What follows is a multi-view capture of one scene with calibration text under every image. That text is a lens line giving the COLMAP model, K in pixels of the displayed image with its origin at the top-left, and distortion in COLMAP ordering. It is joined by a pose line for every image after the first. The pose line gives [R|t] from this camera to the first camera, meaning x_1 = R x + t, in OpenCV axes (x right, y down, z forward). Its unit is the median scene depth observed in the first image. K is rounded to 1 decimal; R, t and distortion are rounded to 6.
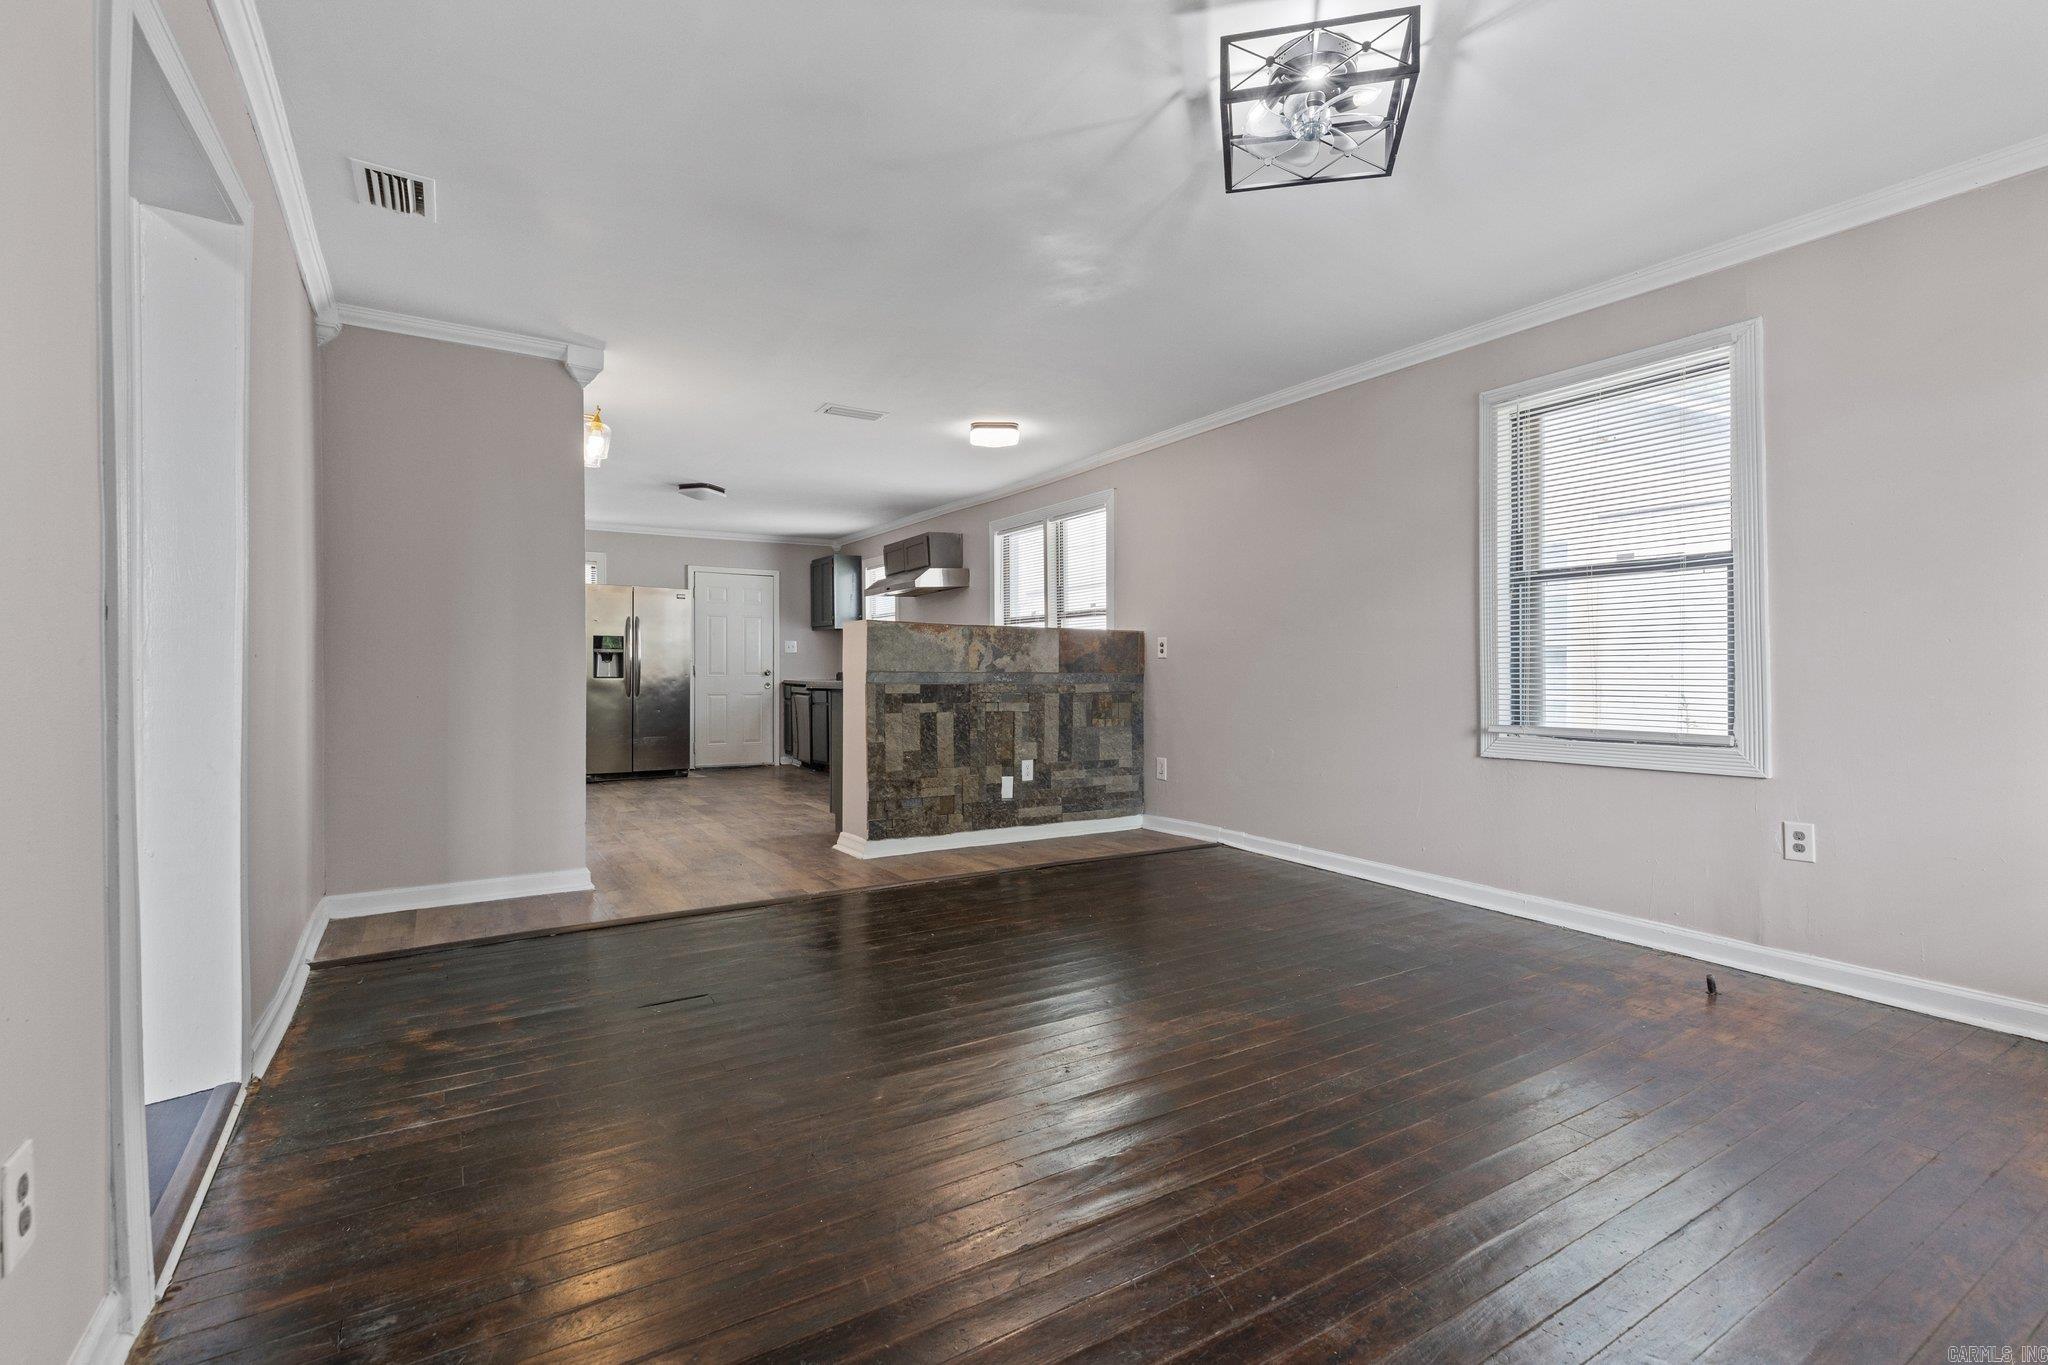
lens RADIAL K [[922.3, 0, 1030.6], [0, 922.3, 683.3], [0, 0, 1]] dist [0.000910, -0.000223]
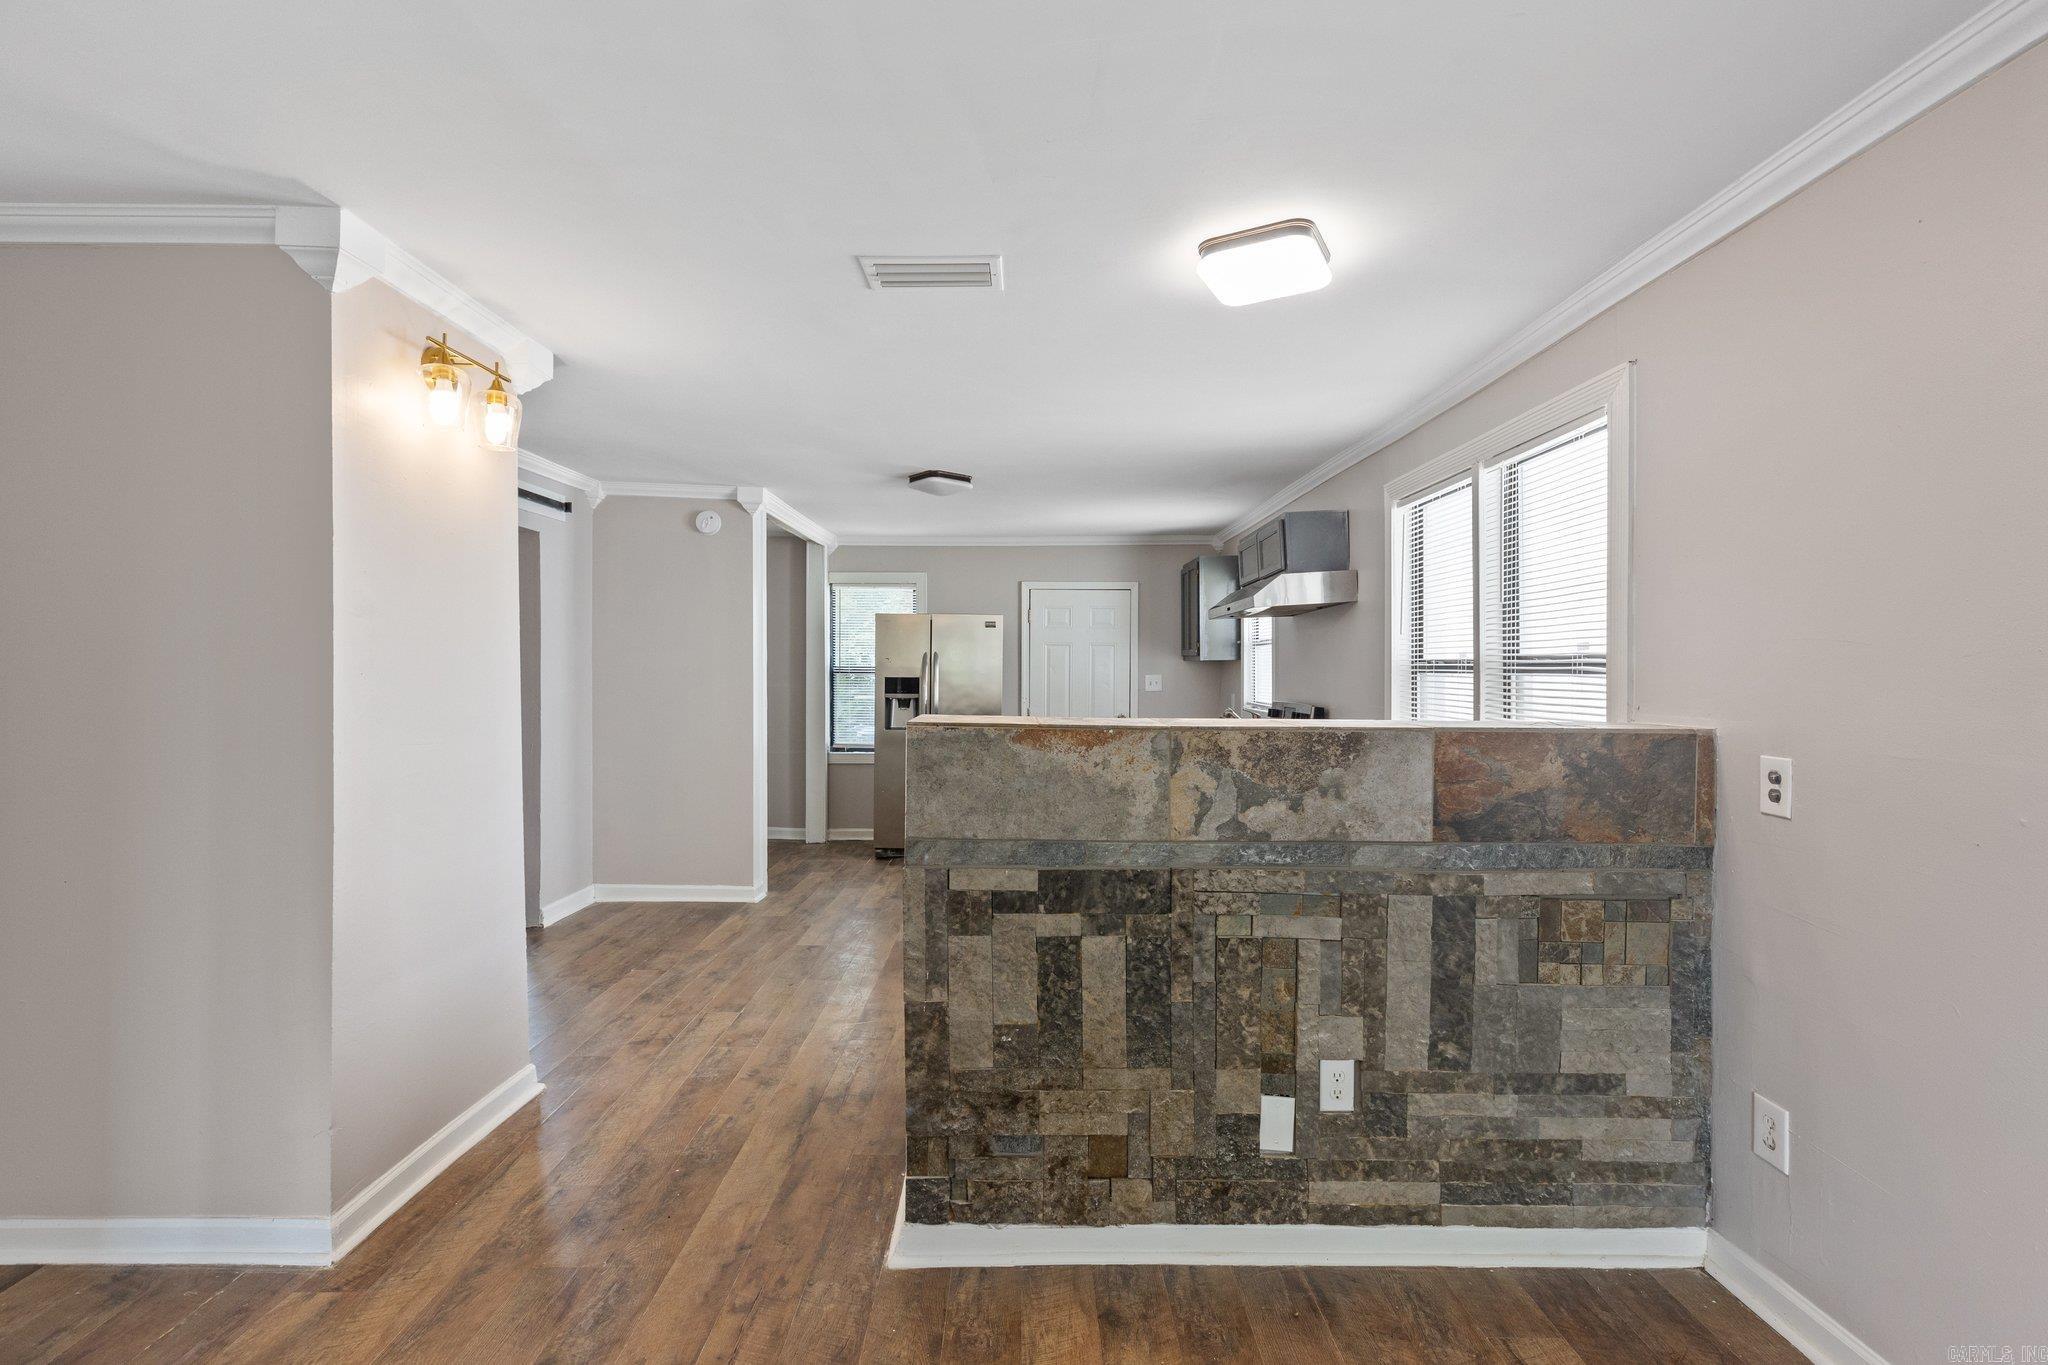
lens RADIAL K [[922.0, 0, 1023.5], [0, 922.0, 674.5], [0, 0, 1]] dist [0.004201, -0.001365]
pose [[0.843340, 0.005668, -0.537350, 0.093719], [-0.008342, 0.999962, -0.002545, -0.079704], [0.537315, 0.006629, 0.843356, 0.573906]]
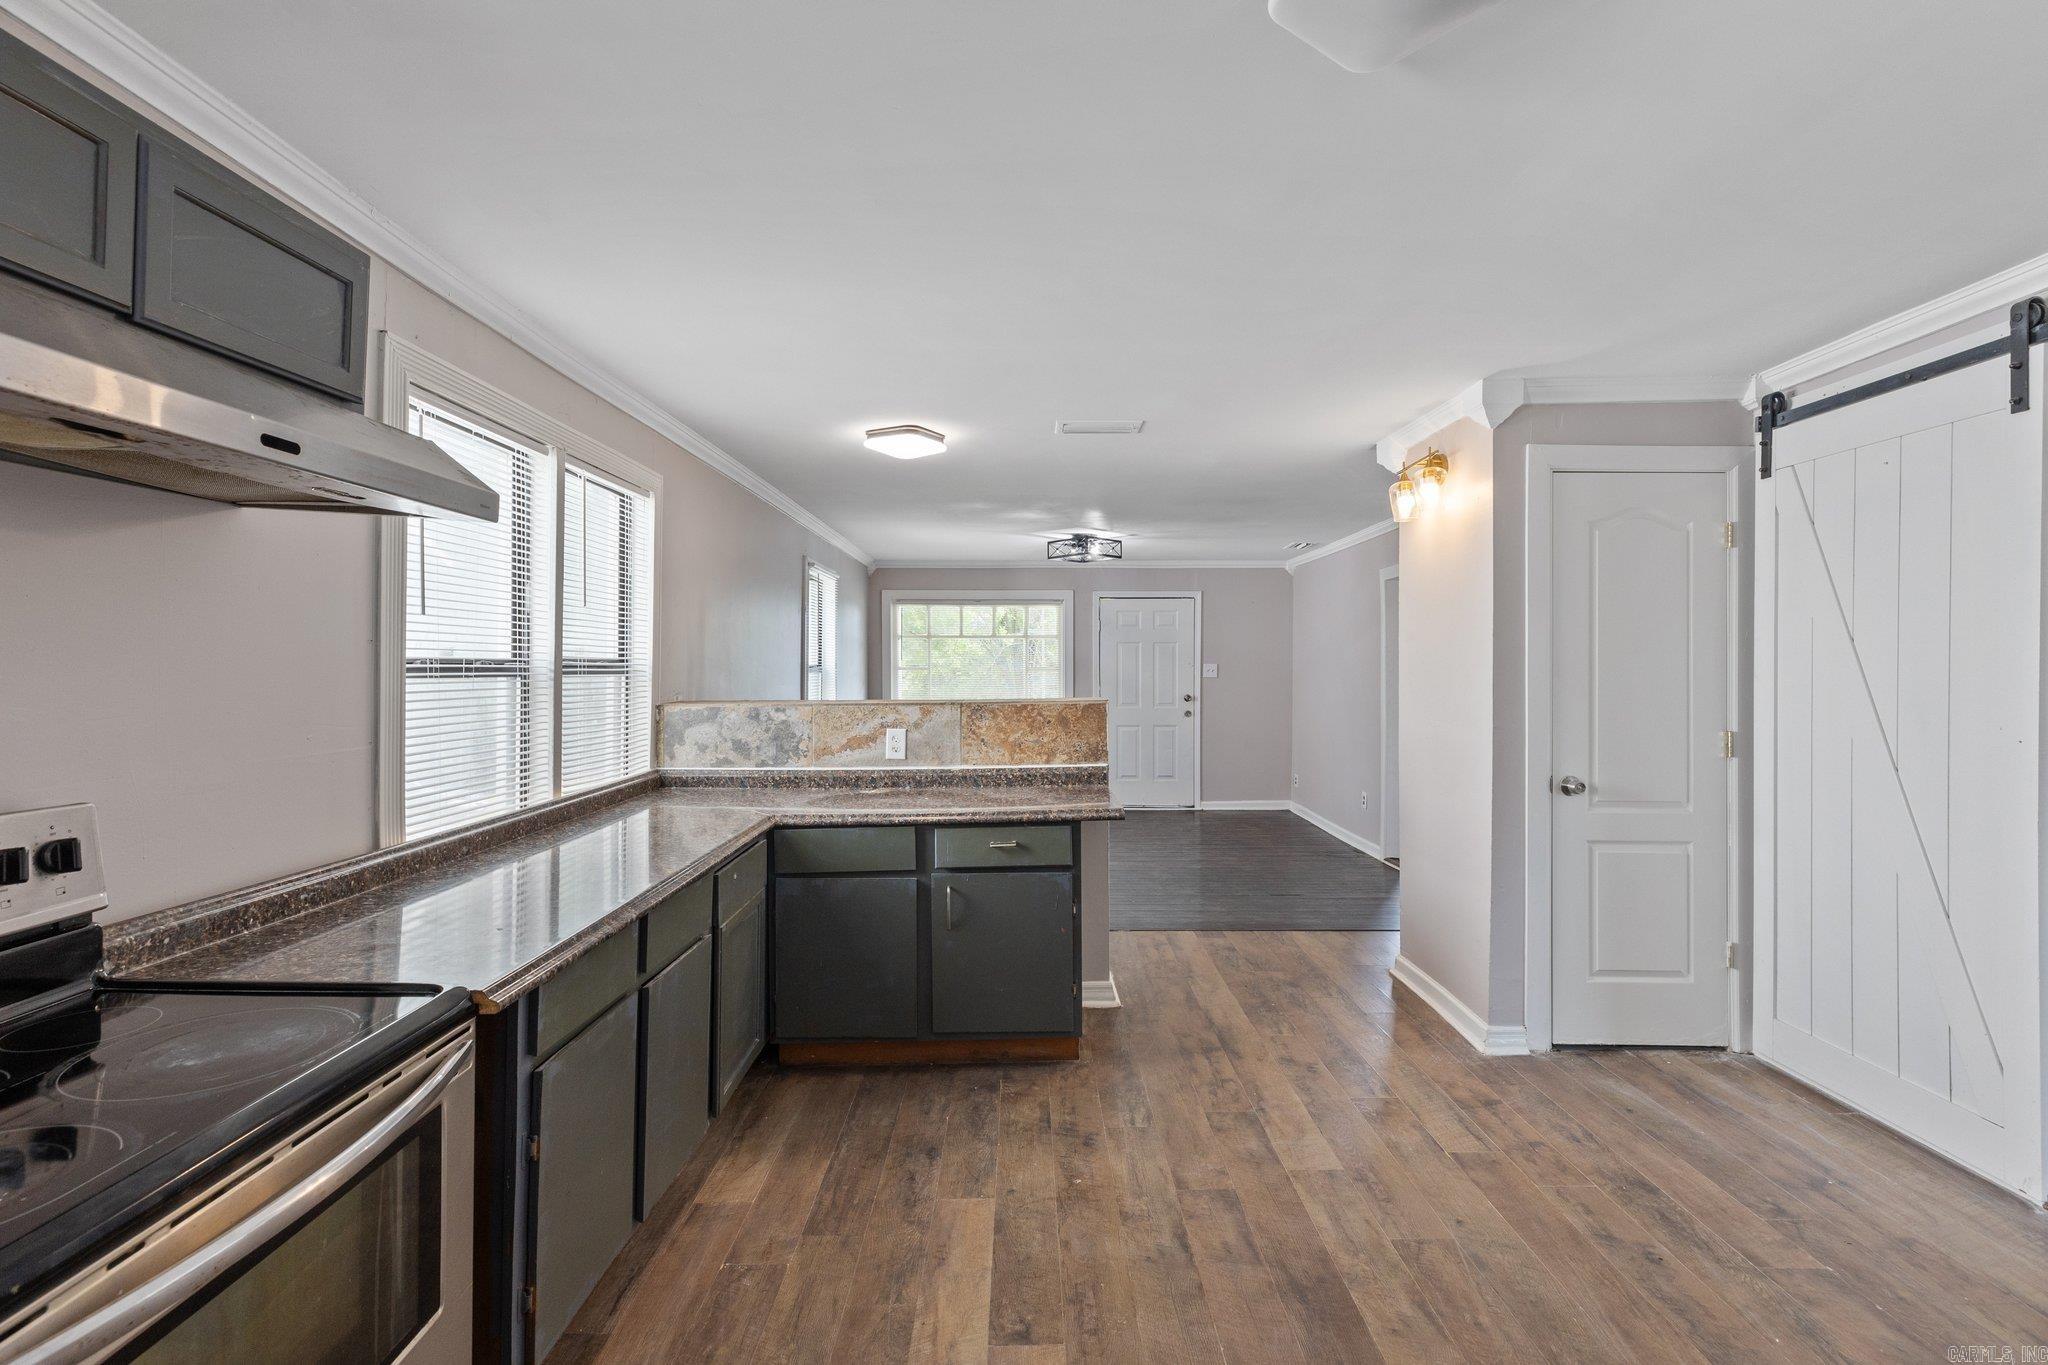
lens RADIAL K [[922.0, 0, 1023.5], [0, 922.0, 674.5], [0, 0, 1]] dist [0.004201, -0.001365]
pose [[-0.844294, -0.002749, 0.535874, -0.503910], [0.006333, 0.999866, 0.015107, -0.092089], [-0.535843, 0.016149, -0.844163, 1.542317]]
